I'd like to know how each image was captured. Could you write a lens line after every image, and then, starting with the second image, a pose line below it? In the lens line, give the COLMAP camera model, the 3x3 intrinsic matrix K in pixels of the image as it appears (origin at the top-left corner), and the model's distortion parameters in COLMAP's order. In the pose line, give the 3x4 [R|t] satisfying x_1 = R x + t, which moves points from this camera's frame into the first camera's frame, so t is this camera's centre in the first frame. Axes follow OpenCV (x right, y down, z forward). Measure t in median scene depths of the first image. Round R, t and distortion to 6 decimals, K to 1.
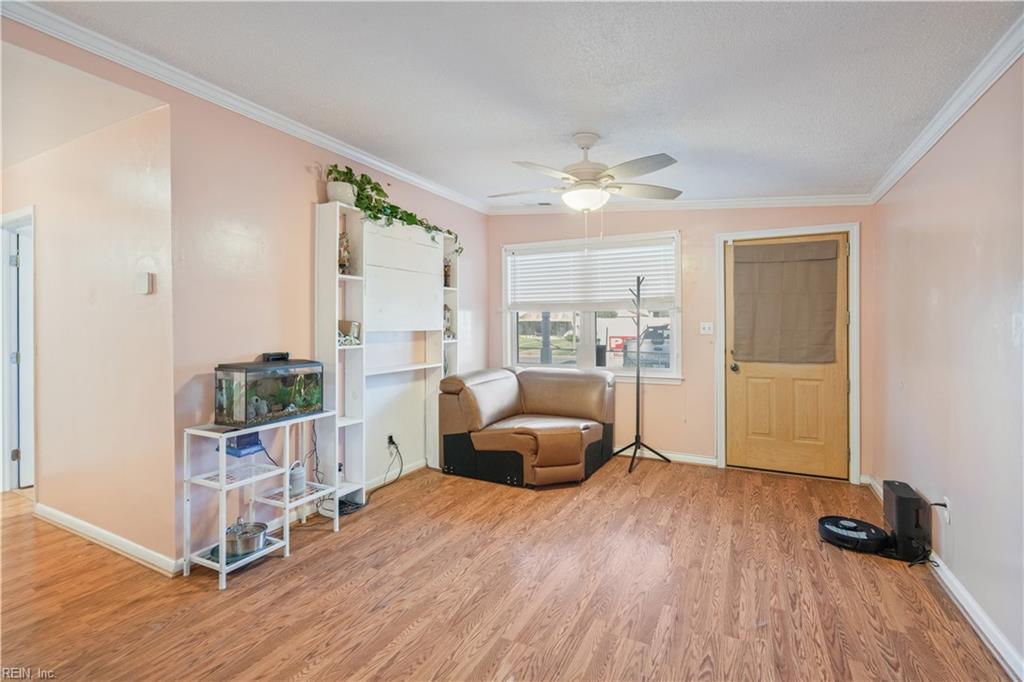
lens RADIAL K [[469.9, 0, 520.1], [0, 469.9, 321.3], [0, 0, 1]] dist [-0.012167, 0.003211]
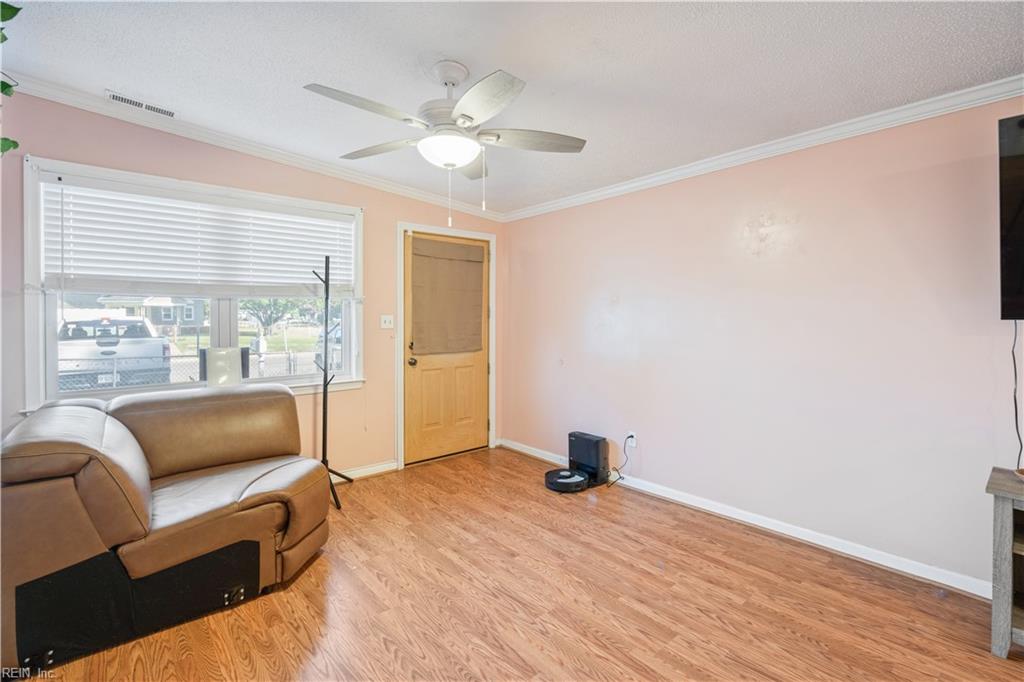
lens RADIAL K [[469.9, 0, 514.2], [0, 469.9, 315.0], [0, 0, 1]] dist [-0.012167, 0.003211]
pose [[0.382863, 0.005642, 0.923788, -0.406147], [-0.004206, 0.999982, -0.004364, 0.004996], [-0.923795, -0.002214, 0.382880, 0.482054]]
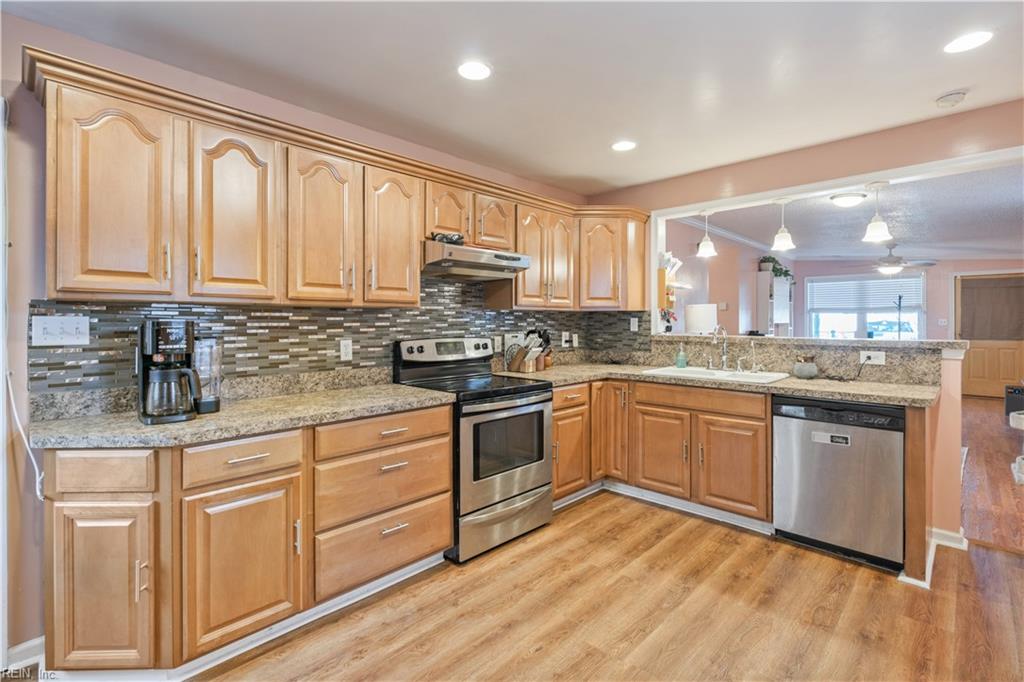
lens RADIAL K [[469.9, 0, 514.2], [0, 469.9, 322.9], [0, 0, 1]] dist [-0.012167, 0.003211]
pose [[0.950805, 0.002525, -0.309781, -0.773737], [0.000779, 0.999944, 0.010542, -0.003758], [0.309790, -0.010265, 0.950750, -1.544444]]
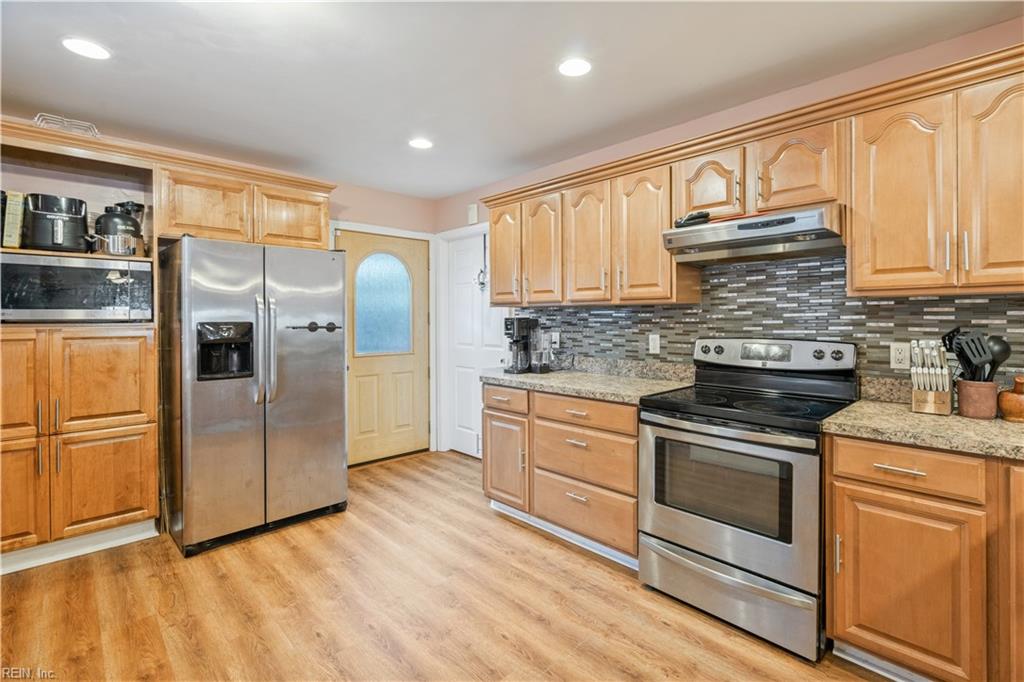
lens RADIAL K [[469.9, 0, 526.0], [0, 469.9, 320.5], [0, 0, 1]] dist [-0.012167, 0.003211]
pose [[-0.331683, 0.009009, -0.943348, -0.435439], [0.011981, 0.999914, 0.005336, -0.000339], [0.943315, -0.009532, -0.331762, -0.882026]]
